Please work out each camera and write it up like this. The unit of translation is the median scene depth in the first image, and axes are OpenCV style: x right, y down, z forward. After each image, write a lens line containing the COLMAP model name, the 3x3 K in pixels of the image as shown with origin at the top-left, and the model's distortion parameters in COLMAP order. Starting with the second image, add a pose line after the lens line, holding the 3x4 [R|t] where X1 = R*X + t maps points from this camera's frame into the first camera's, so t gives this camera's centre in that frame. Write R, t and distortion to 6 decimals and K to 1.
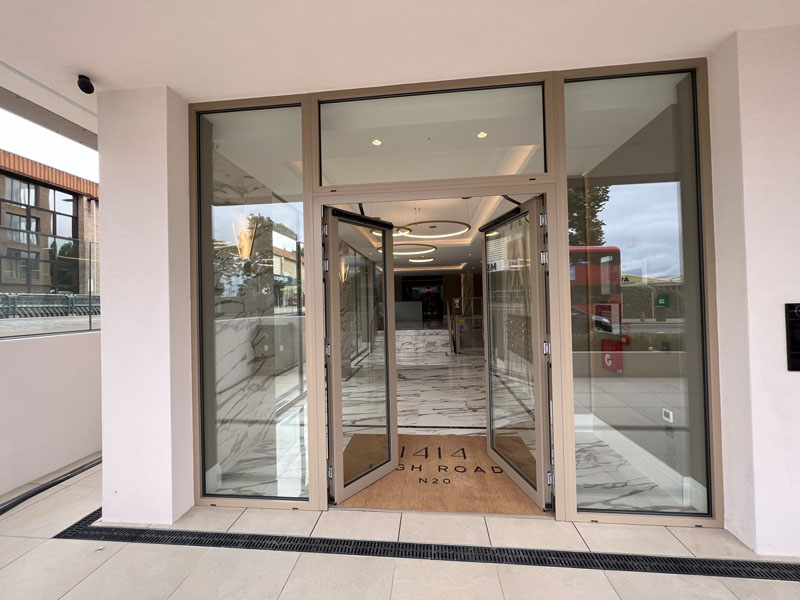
lens RADIAL K [[312.8, 0, 400.0], [0, 312.8, 300.0], [0, 0, 1]] dist [0.001849, 0.000215]
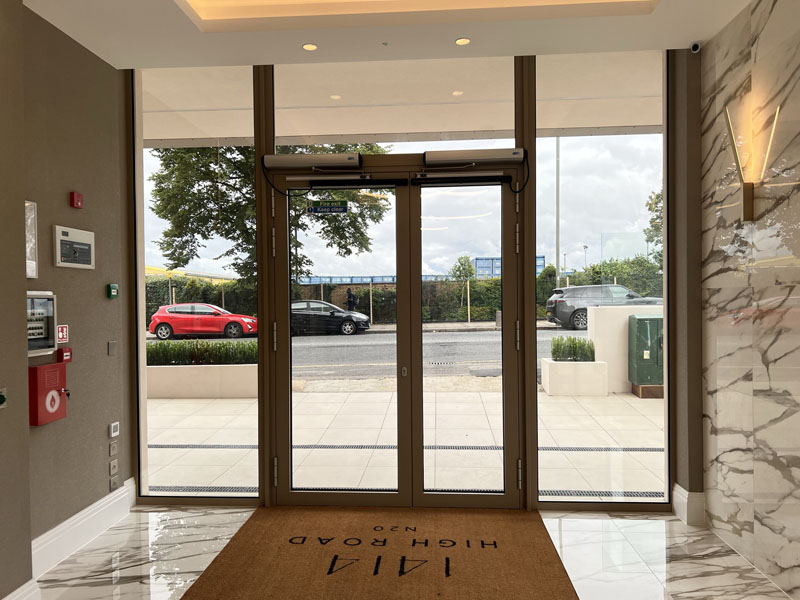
lens RADIAL K [[599.3, 0, 400.0], [0, 599.3, 300.0], [0, 0, 1]] dist [0.065788, -0.075649]
pose [[-0.998908, 0.034038, -0.032002, 0.116034], [0.034187, 0.999407, -0.004106, 0.048611], [0.031844, -0.005196, -0.999479, 2.222090]]
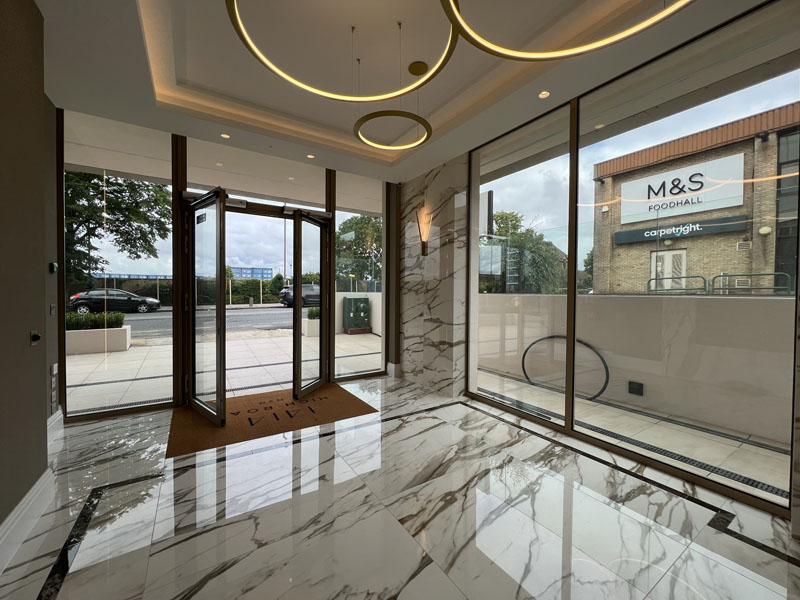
lens RADIAL K [[321.0, 0, 399.7], [0, 321.0, 297.2], [0, 0, 1]] dist [-0.000630, -0.000051]
pose [[-0.782326, 0.027526, -0.622261, 0.498034], [0.016838, 0.999593, 0.023049, 0.083861], [0.622642, 0.007554, -0.782471, 2.277279]]
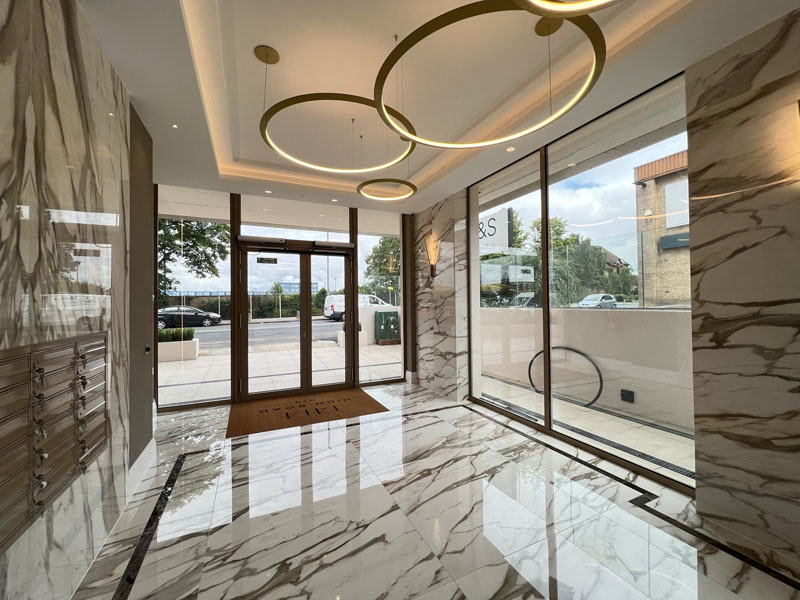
lens RADIAL K [[321.0, 0, 399.7], [0, 321.0, 297.2], [0, 0, 1]] dist [-0.000630, -0.000051]
pose [[-0.857216, 0.025395, -0.514330, 0.511099], [0.036653, 0.999259, -0.011750, 0.048114], [0.513651, -0.028924, -0.857512, 2.564372]]
